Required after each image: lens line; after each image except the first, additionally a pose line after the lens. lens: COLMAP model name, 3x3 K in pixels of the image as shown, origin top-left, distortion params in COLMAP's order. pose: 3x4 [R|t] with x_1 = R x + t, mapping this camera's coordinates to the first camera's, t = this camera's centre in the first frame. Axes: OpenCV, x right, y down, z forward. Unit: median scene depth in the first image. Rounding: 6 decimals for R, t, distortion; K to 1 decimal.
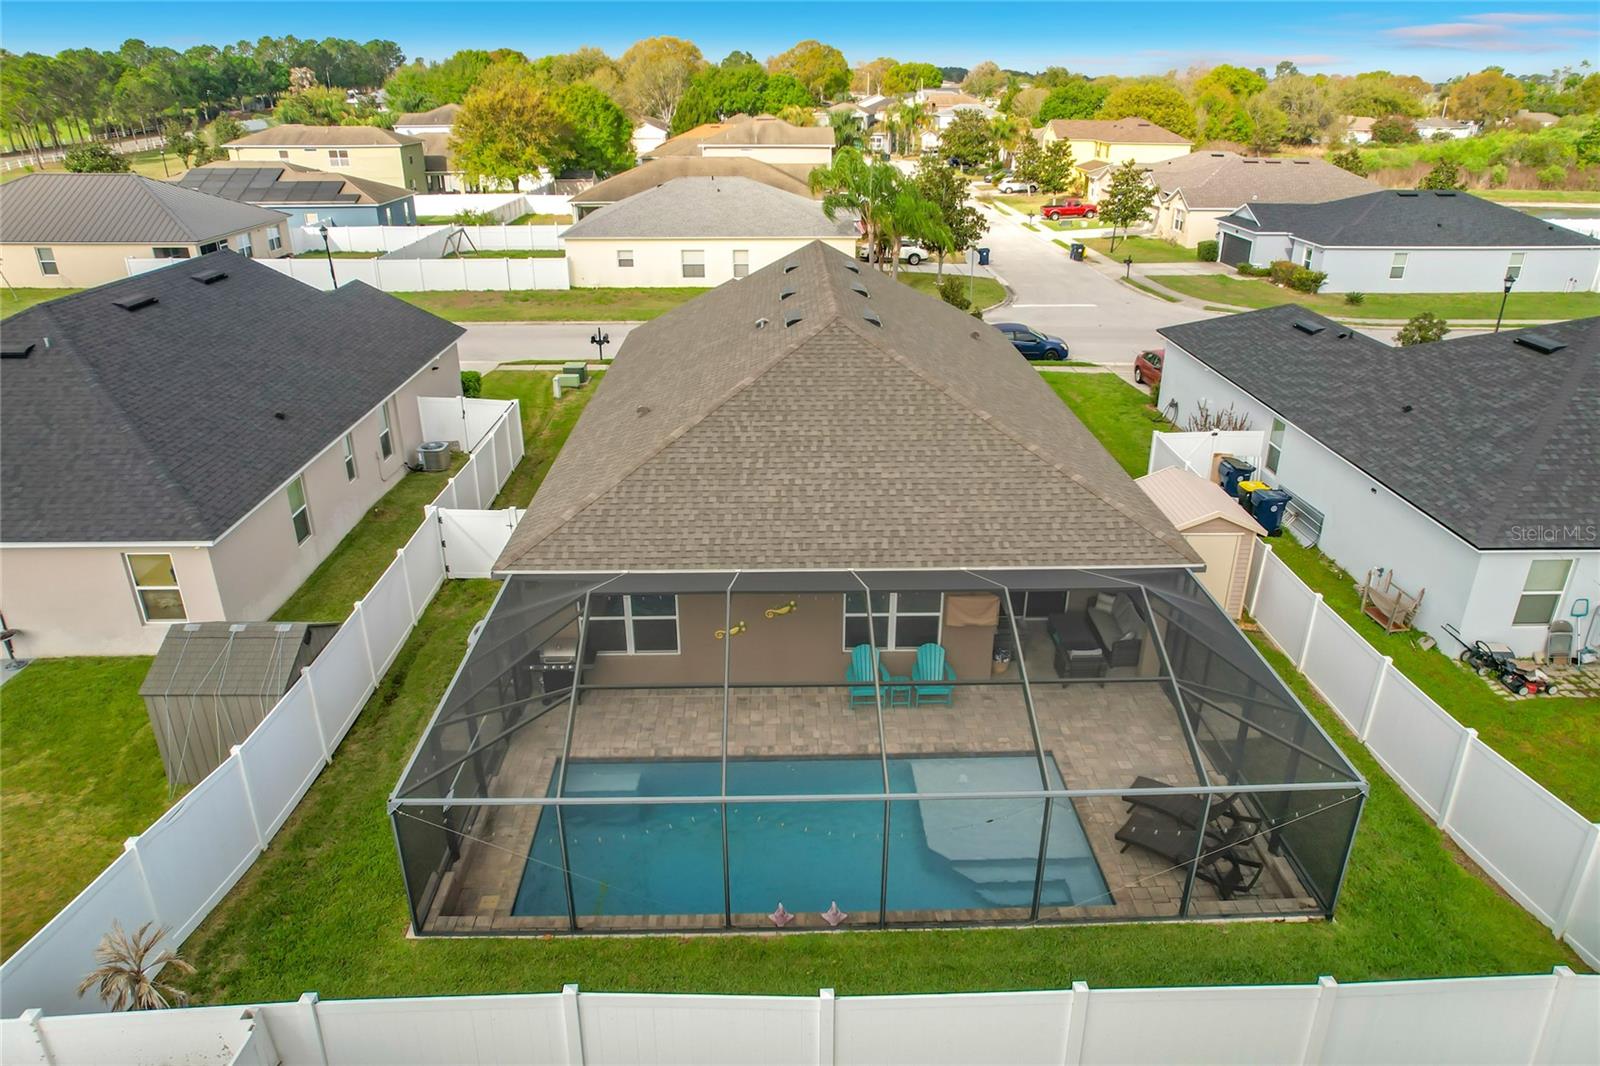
lens RADIAL K [[1038.9, 0, 811.4], [0, 1038.9, 522.5], [0, 0, 1]] dist [-0.079776, 0.076166]
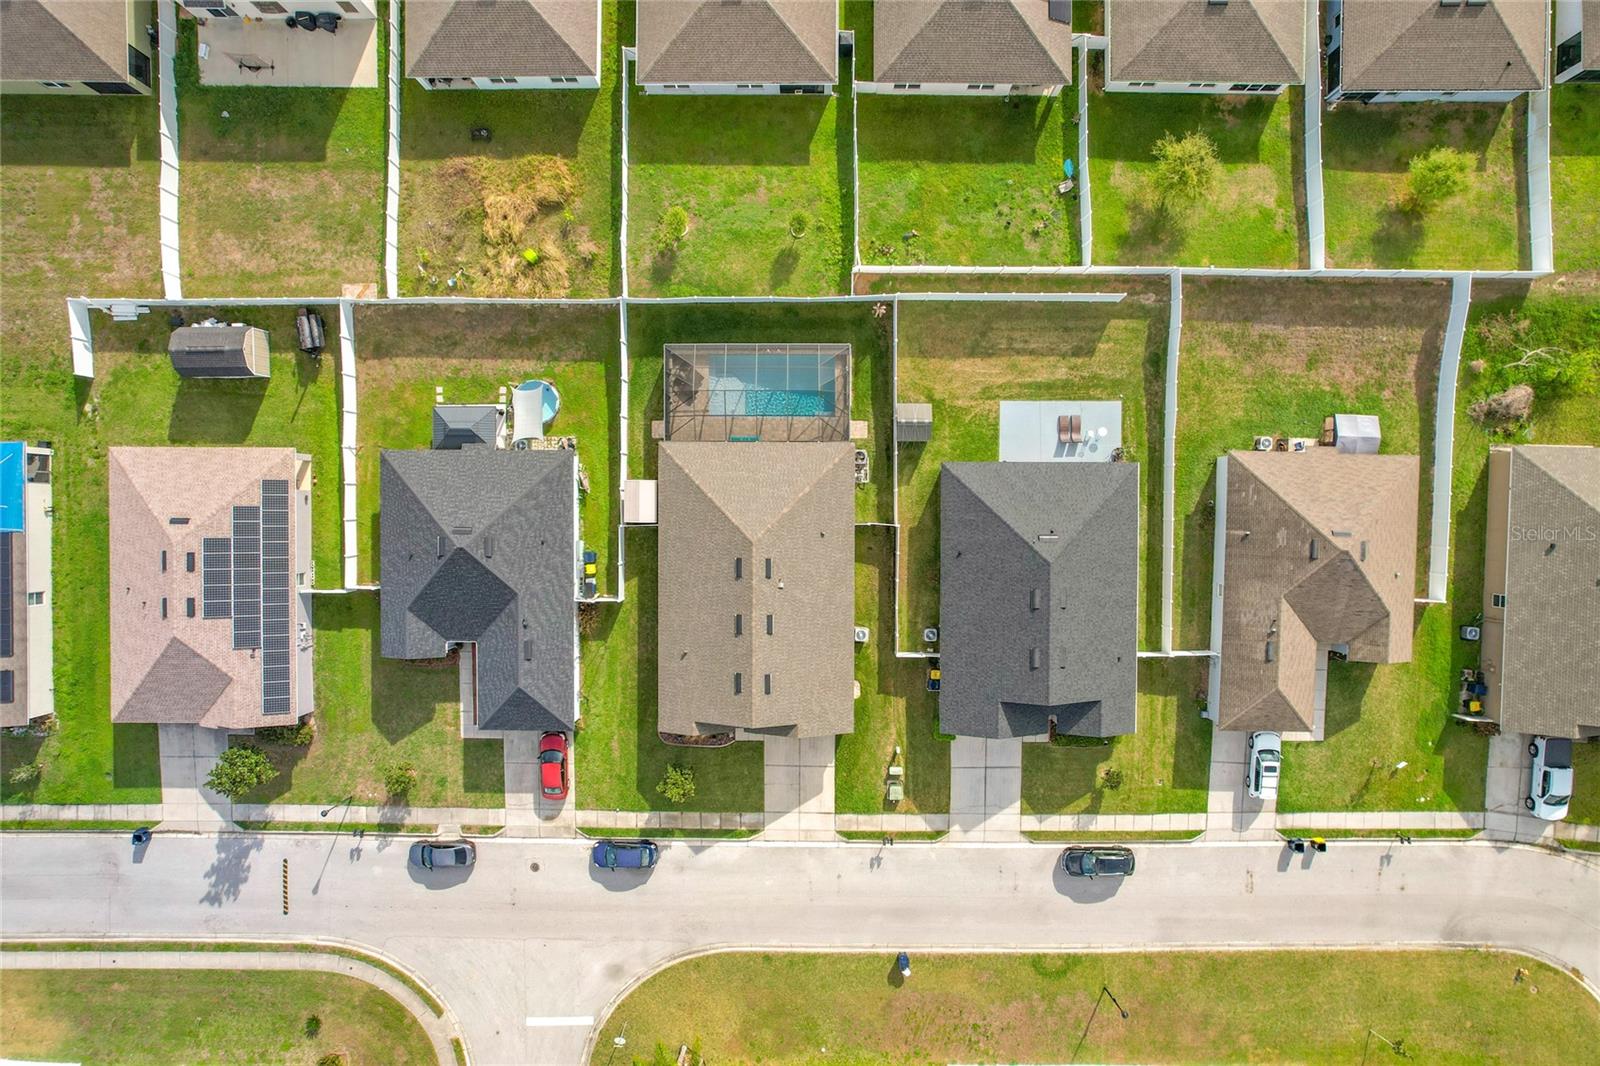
lens RADIAL K [[1042.2, 0, 811.0], [0, 1042.2, 526.7], [0, 0, 1]] dist [-0.076298, 0.070270]
pose [[-0.999379, -0.035239, -0.000101, -0.049959], [0.014819, -0.422869, 0.906070, -1.060344], [-0.031972, 0.905506, 0.423128, -0.090431]]
